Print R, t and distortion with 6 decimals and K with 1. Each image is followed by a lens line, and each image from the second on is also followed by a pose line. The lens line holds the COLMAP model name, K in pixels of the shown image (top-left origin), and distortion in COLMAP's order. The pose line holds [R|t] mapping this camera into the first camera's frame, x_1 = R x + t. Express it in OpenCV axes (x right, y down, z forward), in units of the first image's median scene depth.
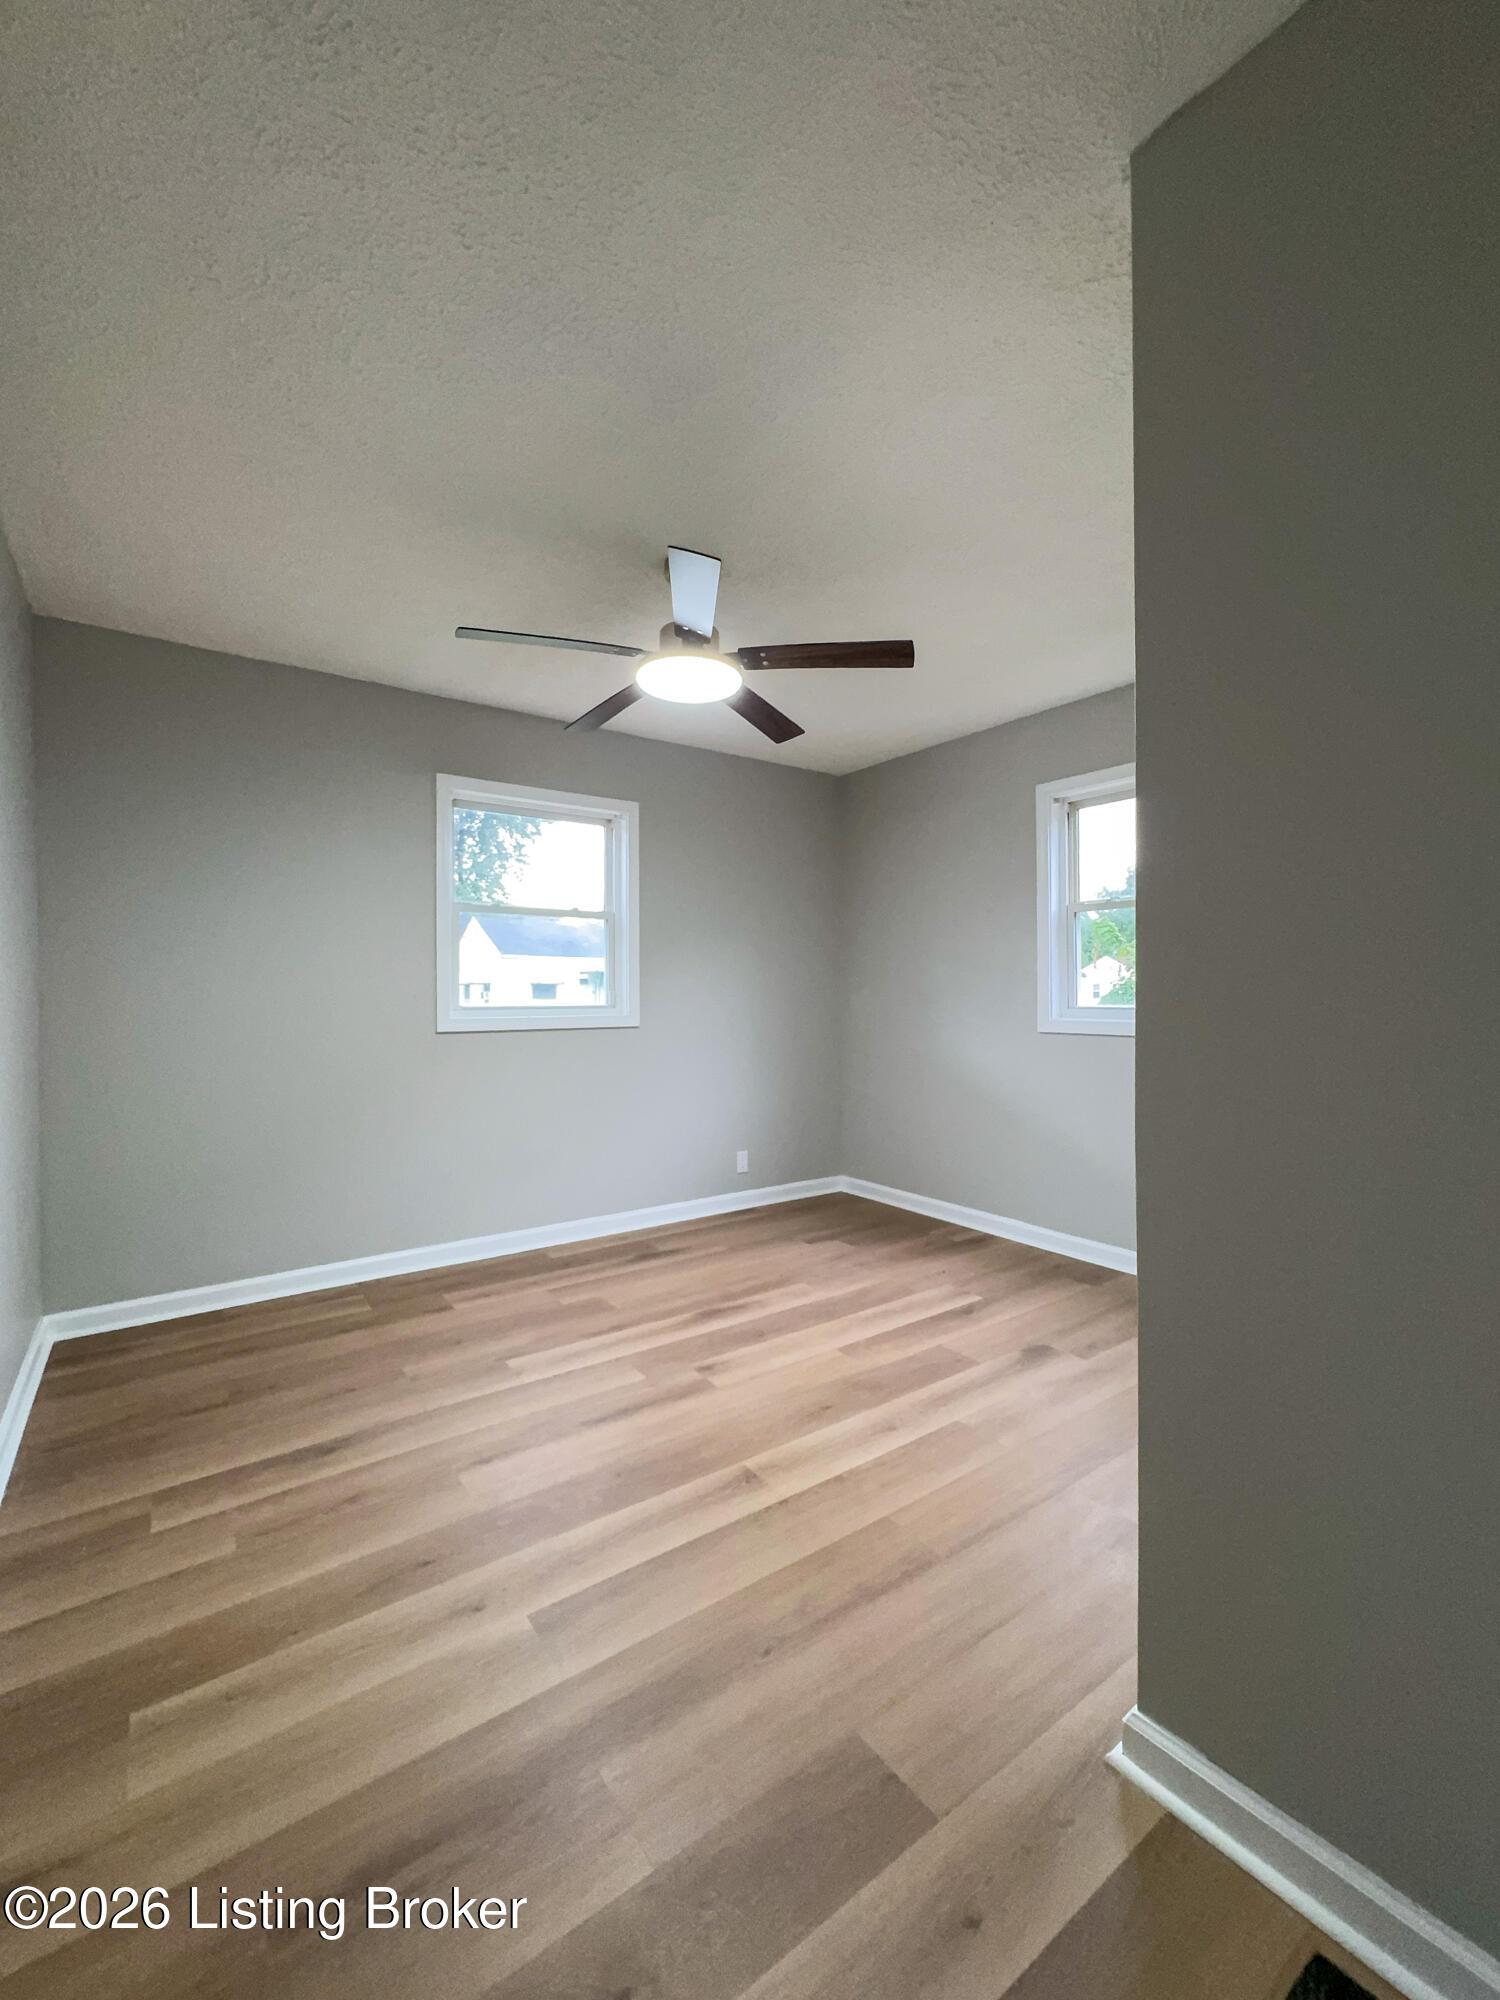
lens RADIAL K [[807.0, 0, 750.0], [0, 807.0, 1000.0], [0, 0, 1]] dist [-0.001580, -0.000548]
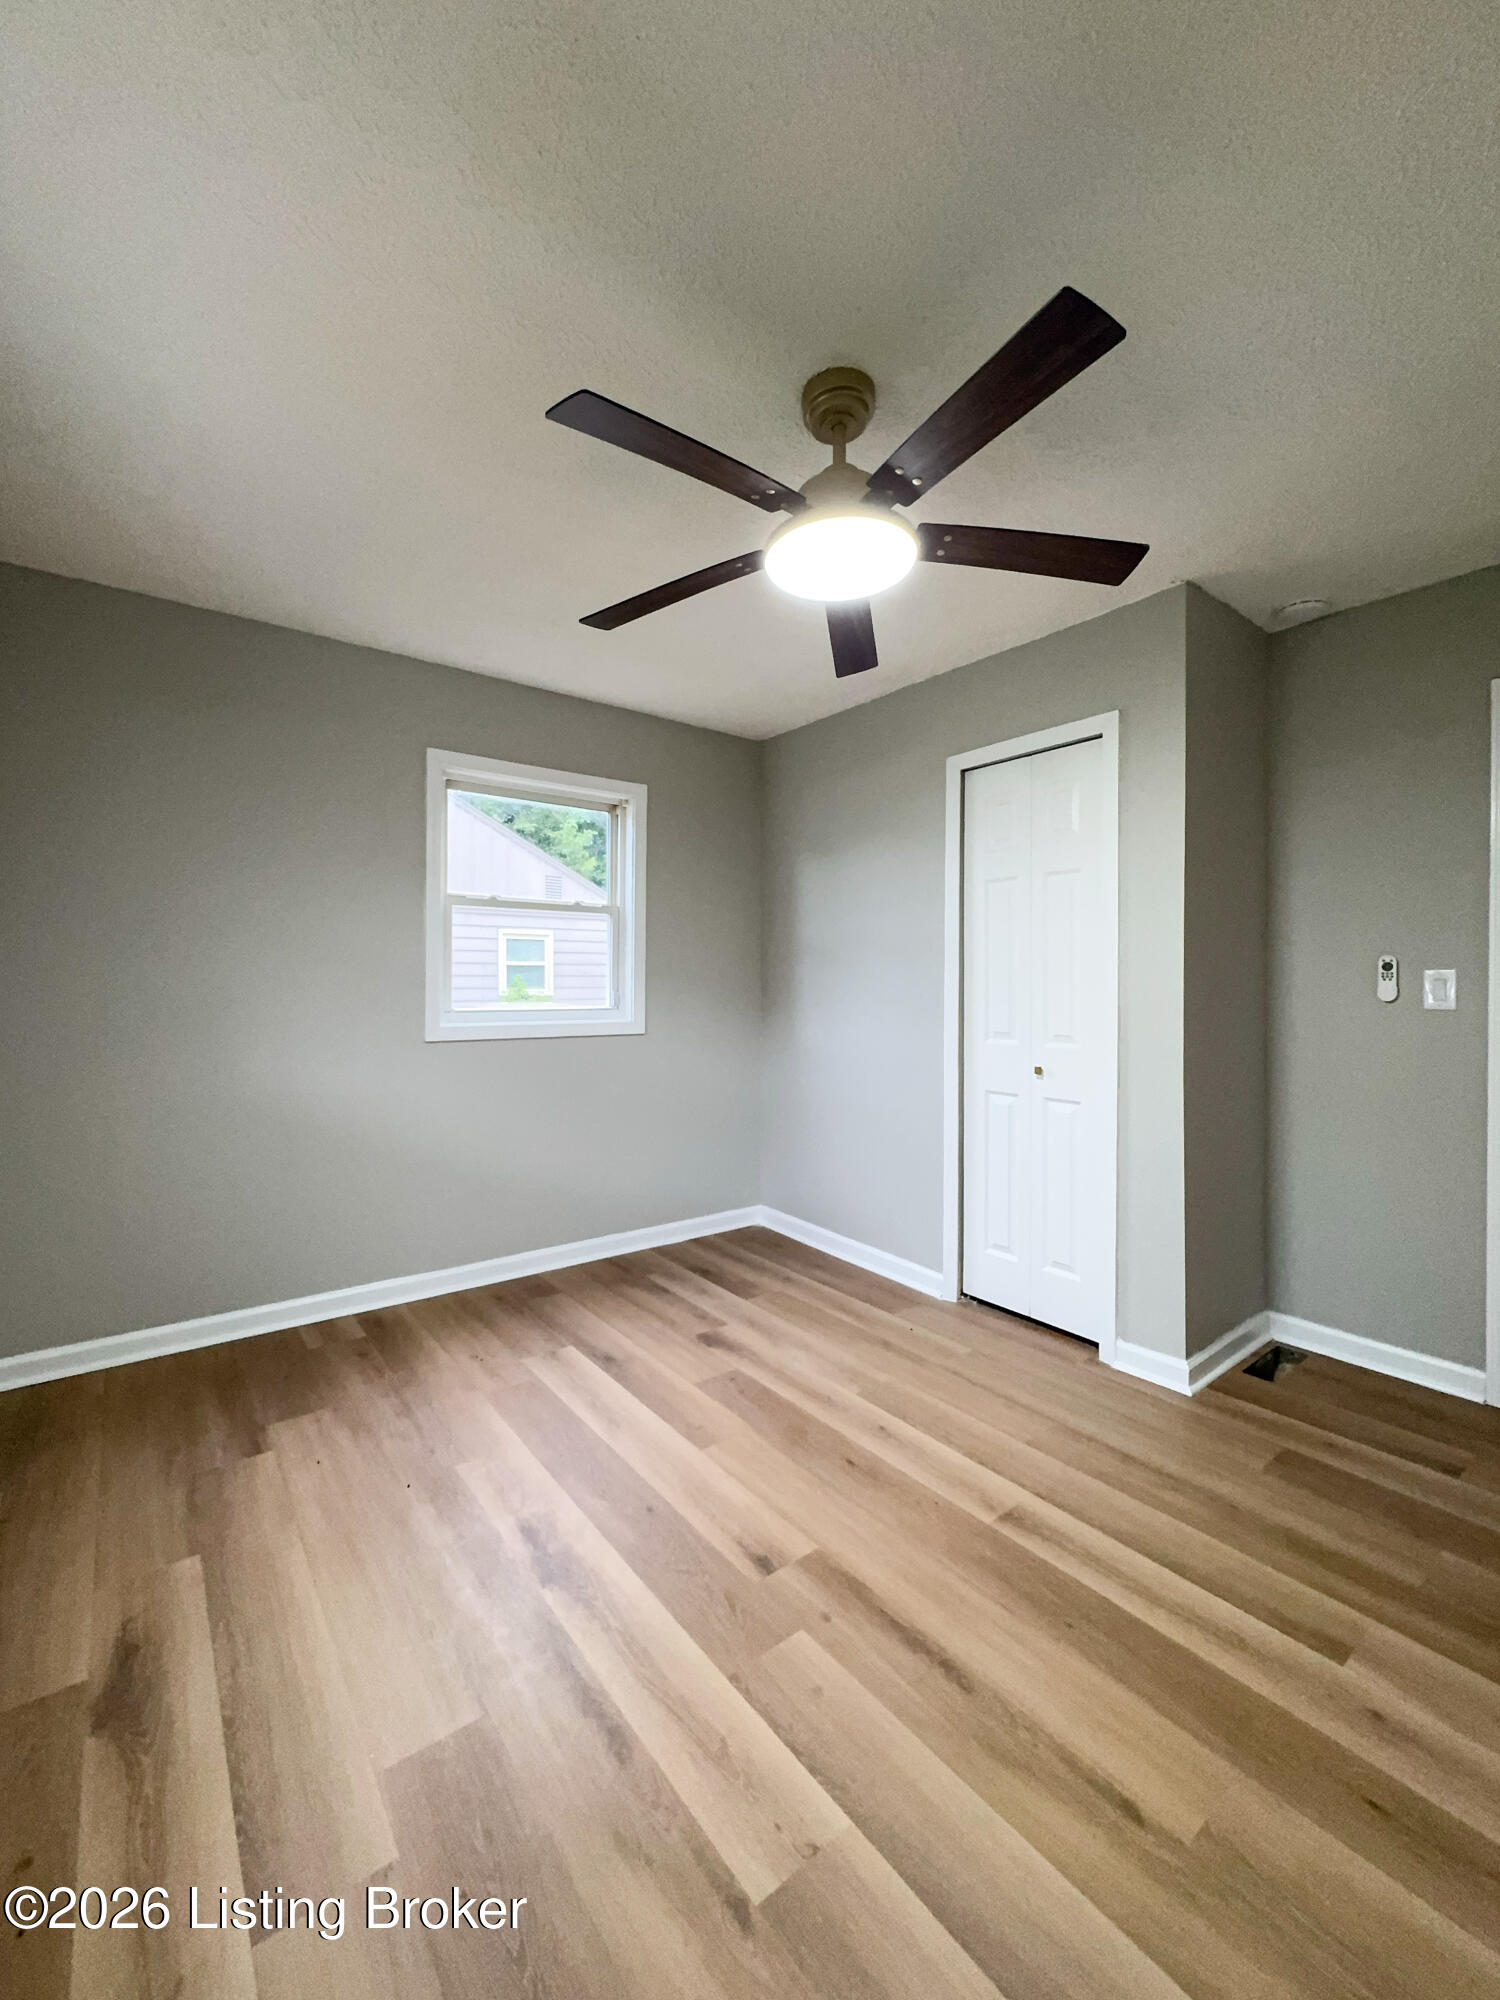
lens RADIAL K [[833.7, 0, 750.0], [0, 833.7, 1000.0], [0, 0, 1]] dist [-0.002071, -0.005539]
pose [[-0.037724, -0.011181, 0.999226, -0.683663], [0.001183, 0.999936, 0.011234, -0.002695], [-0.999287, 0.001606, -0.037708, 0.988085]]
